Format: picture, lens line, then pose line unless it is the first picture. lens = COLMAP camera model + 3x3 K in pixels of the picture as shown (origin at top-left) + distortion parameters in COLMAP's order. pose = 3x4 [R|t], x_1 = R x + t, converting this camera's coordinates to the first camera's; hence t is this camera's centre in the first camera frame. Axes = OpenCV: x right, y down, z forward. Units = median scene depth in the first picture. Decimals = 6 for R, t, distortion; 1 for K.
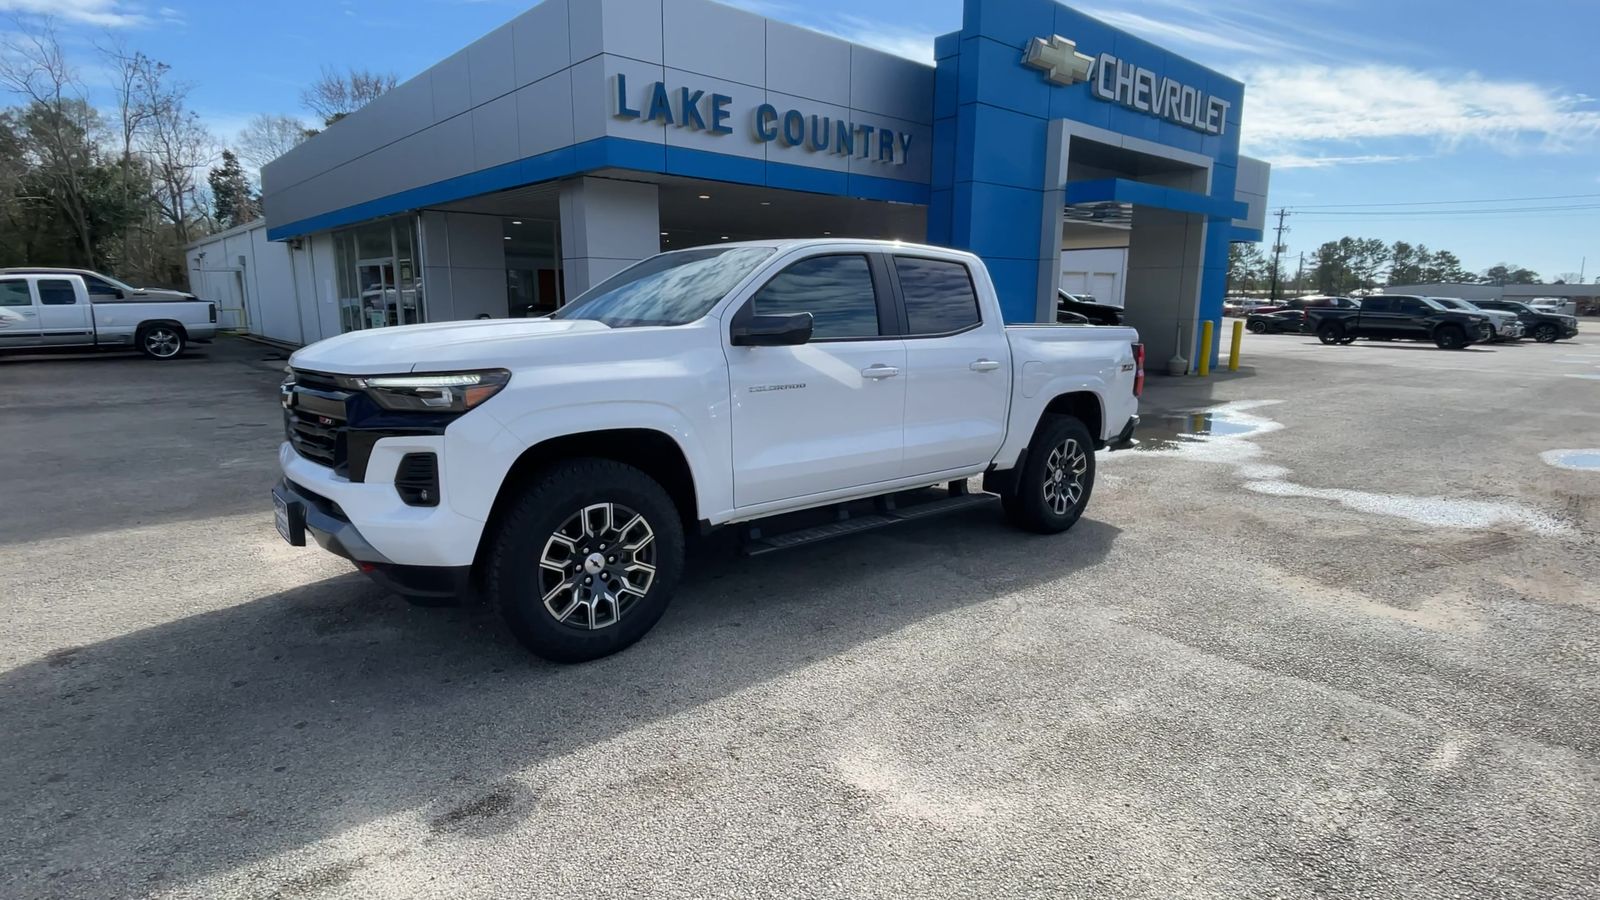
lens RADIAL K [[826.4, 0, 785.7], [0, 826.4, 452.4], [0, 0, 1]] dist [0.016841, -0.021206]
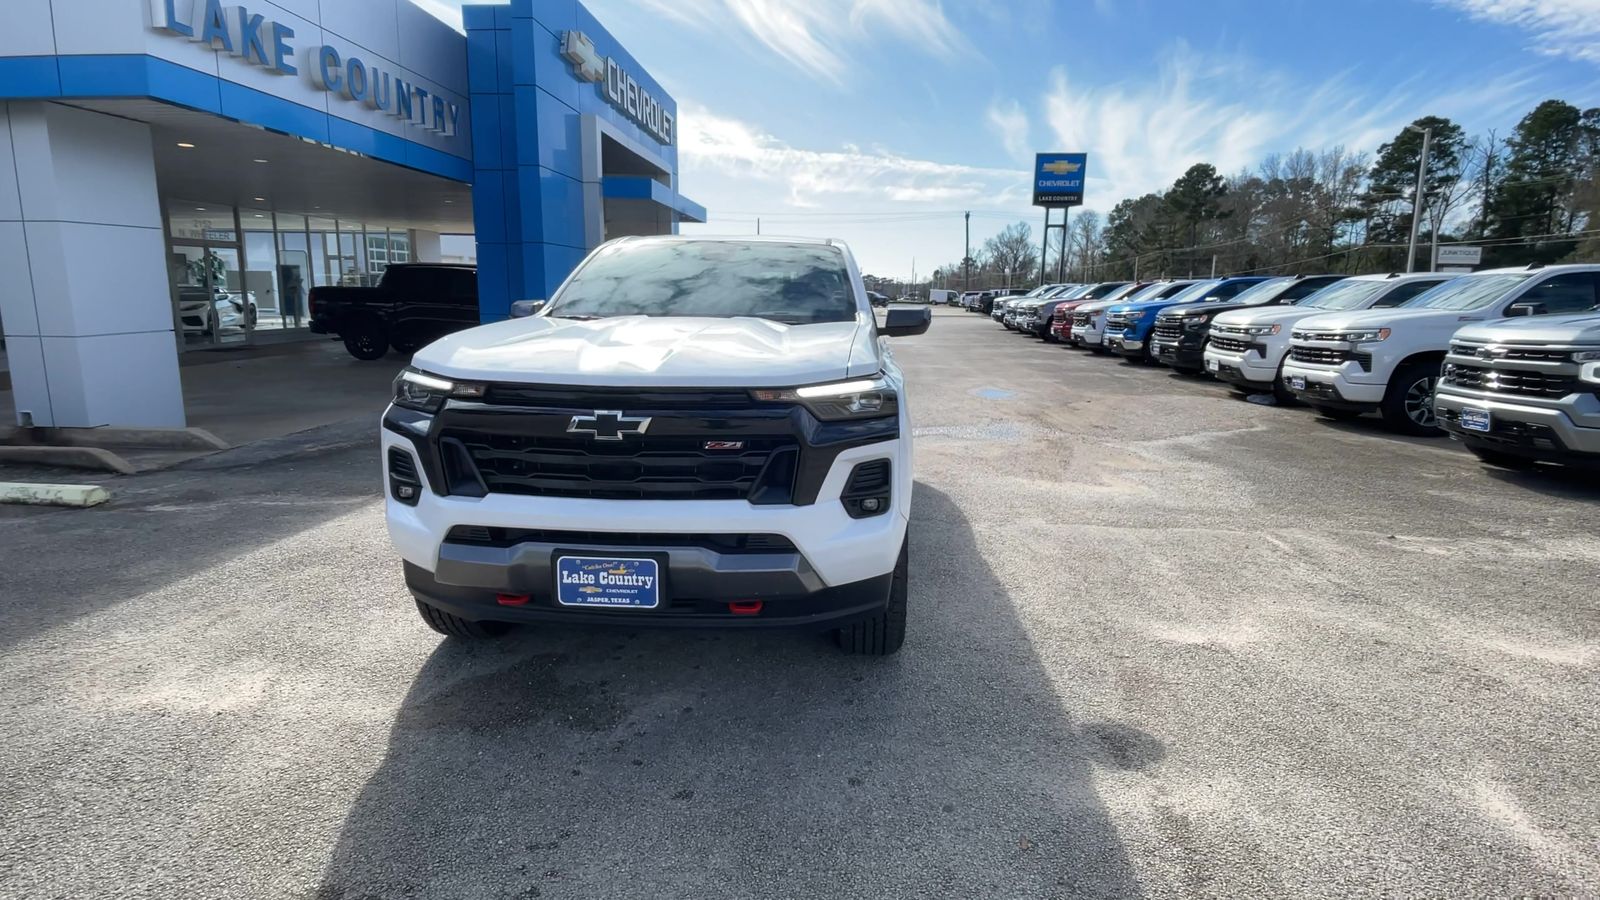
lens RADIAL K [[826.4, 0, 788.7], [0, 826.4, 463.4], [0, 0, 1]] dist [0.016841, -0.021206]
pose [[0.709668, -0.140051, 0.690476, -0.981033], [0.120346, 0.989737, 0.077060, -0.066899], [-0.694182, 0.028409, 0.719238, 0.335387]]
